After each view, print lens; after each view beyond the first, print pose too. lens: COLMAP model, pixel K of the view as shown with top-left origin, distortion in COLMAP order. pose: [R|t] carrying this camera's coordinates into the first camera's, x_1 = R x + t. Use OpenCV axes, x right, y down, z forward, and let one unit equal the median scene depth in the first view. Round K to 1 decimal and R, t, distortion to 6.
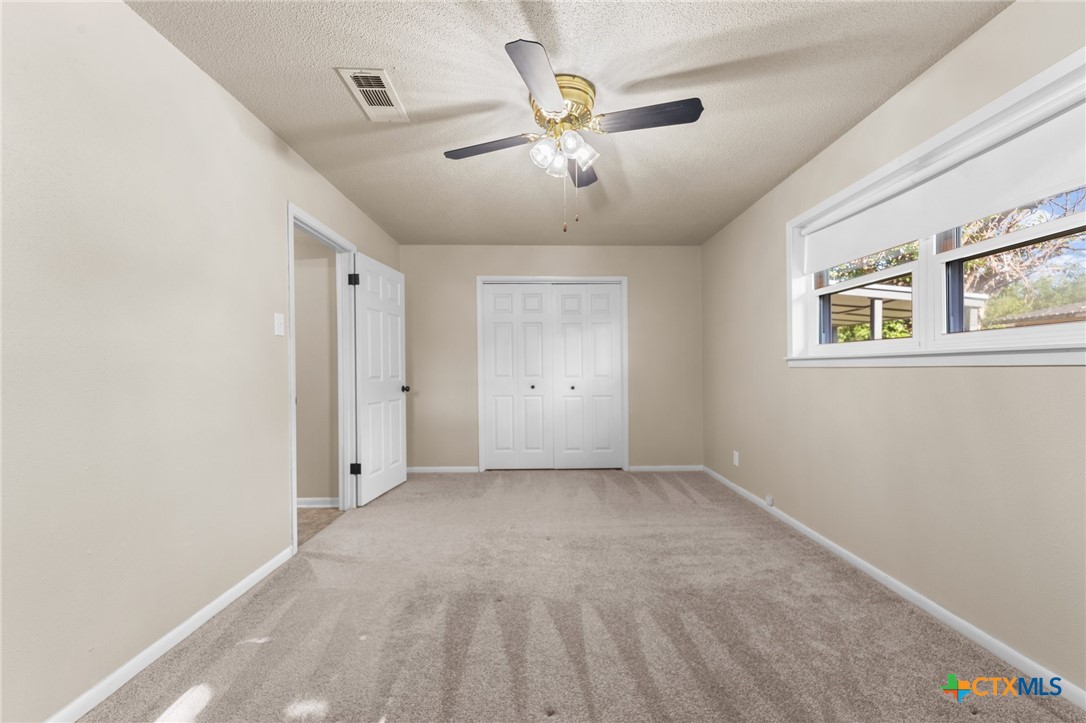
lens RADIAL K [[443.1, 0, 546.8], [0, 443.1, 369.3], [0, 0, 1]] dist [0.015773, -0.000034]
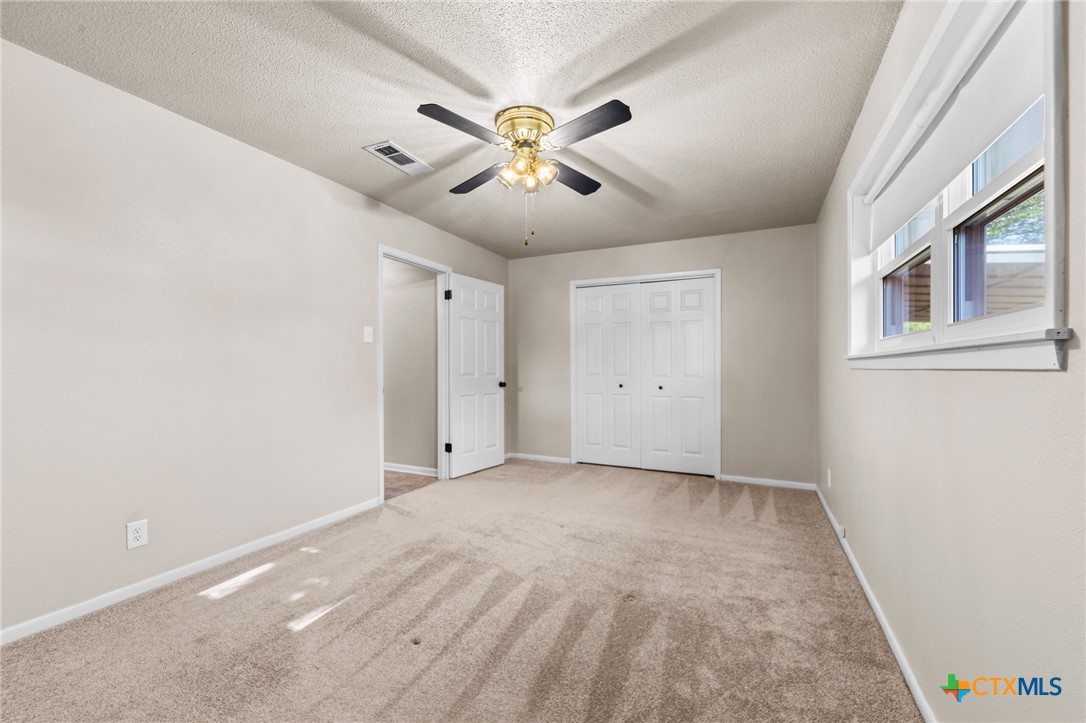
lens RADIAL K [[443.1, 0, 546.8], [0, 443.1, 369.3], [0, 0, 1]] dist [0.015773, -0.000034]
pose [[0.891785, 0.008418, -0.452381, 0.451192], [-0.006801, 0.999963, 0.005201, -0.003756], [0.452409, -0.001562, 0.891809, 0.024994]]
